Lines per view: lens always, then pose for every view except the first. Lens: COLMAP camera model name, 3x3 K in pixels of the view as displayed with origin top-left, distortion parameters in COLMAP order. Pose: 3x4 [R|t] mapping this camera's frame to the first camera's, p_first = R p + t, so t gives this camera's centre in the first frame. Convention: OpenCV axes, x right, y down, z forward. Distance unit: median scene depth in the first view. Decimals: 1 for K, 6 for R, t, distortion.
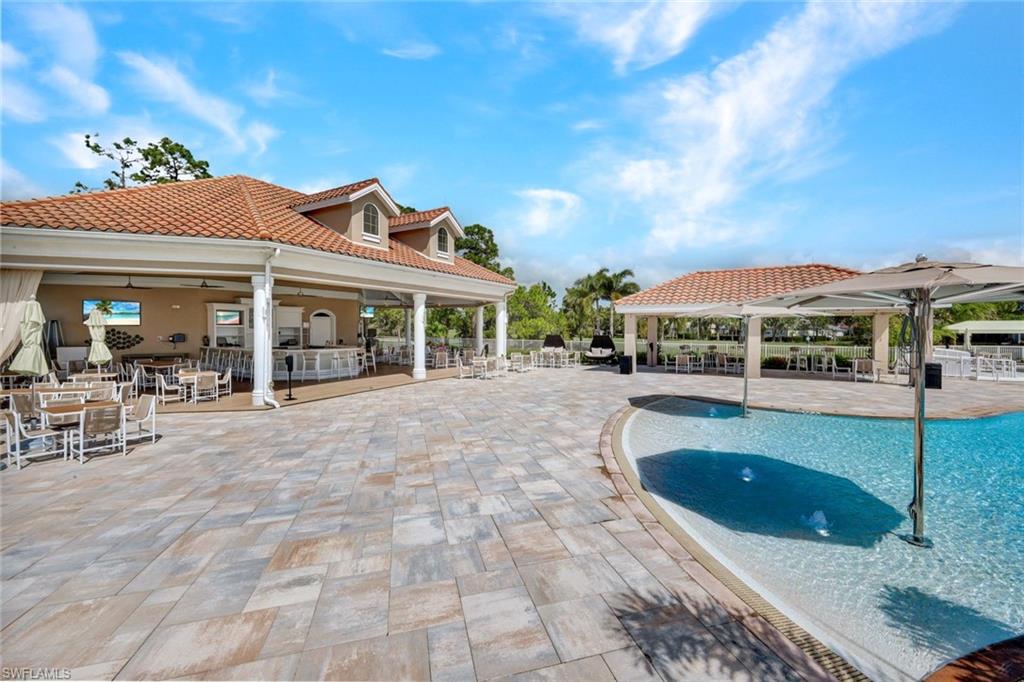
lens RADIAL K [[449.6, 0, 512.1], [0, 449.6, 338.8], [0, 0, 1]] dist [0.001249, 0.000000]
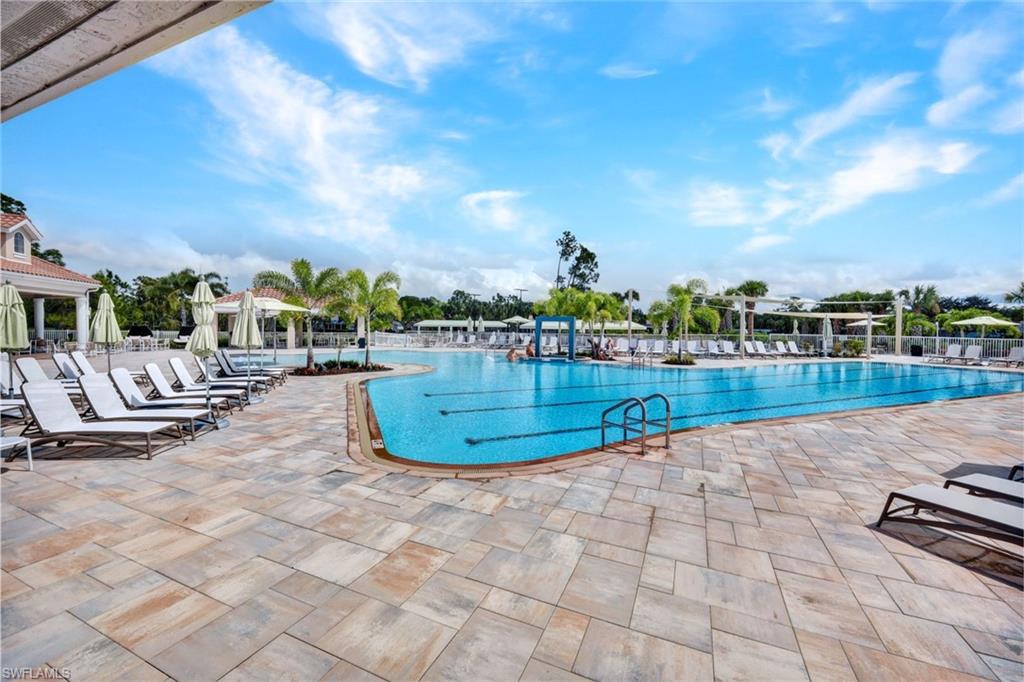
lens RADIAL K [[409.3, 0, 512.0], [0, 409.3, 341.0], [0, 0, 1]] dist [0.000790, 0.000038]
pose [[0.642892, -0.016440, 0.765781, -0.075193], [-0.000478, 0.999761, 0.021864, 0.006023], [-0.765957, -0.014422, 0.642730, -0.332365]]
